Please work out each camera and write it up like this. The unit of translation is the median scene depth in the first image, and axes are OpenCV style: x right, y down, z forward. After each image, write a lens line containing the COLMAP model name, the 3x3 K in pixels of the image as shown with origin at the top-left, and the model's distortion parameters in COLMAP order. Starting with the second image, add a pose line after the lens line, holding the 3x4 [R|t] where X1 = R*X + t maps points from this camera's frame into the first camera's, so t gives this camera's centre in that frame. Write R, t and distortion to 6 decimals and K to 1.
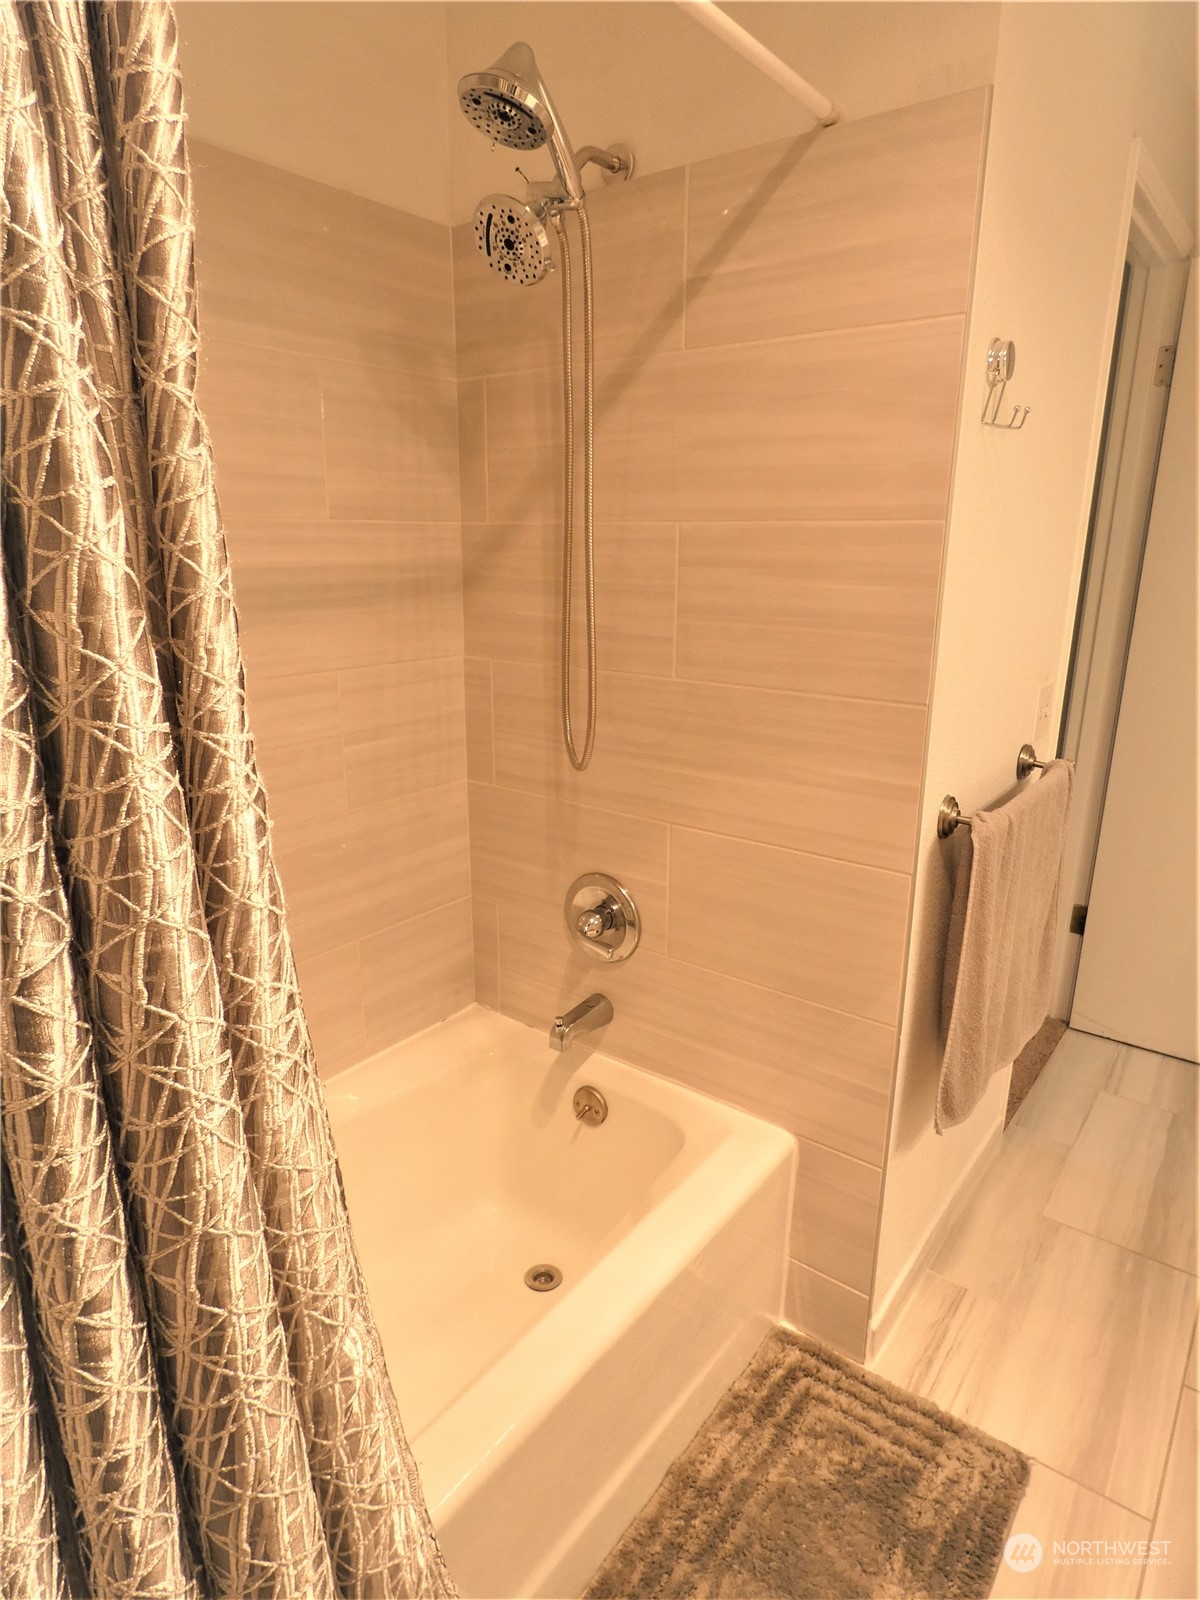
lens RADIAL K [[952.5, 0, 613.2], [0, 952.5, 804.4], [0, 0, 1]] dist [-0.002900, -0.004112]
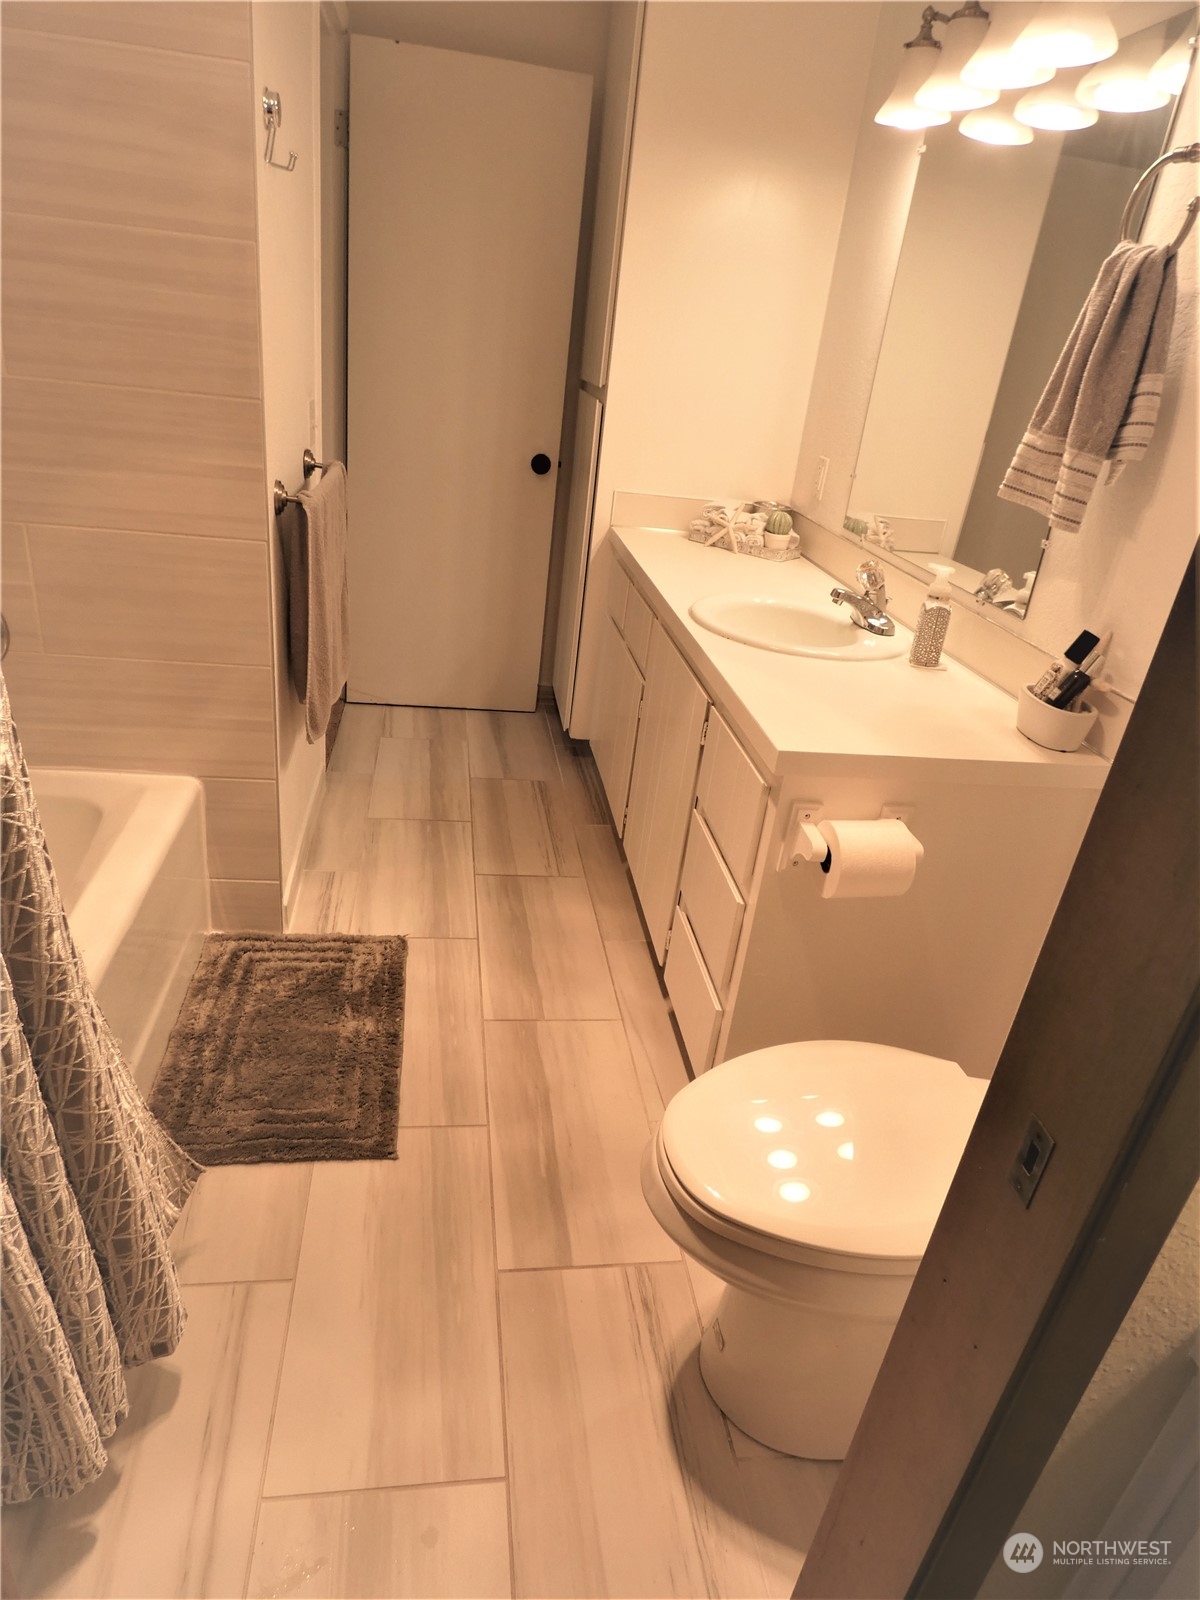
lens RADIAL K [[952.5, 0, 596.1], [0, 952.5, 787.3], [0, 0, 1]] dist [-0.002900, -0.004112]
pose [[0.702247, -0.238978, 0.670626, -0.291997], [0.090944, 0.964373, 0.248423, 0.106266], [-0.706101, -0.113465, 0.698961, -0.235127]]
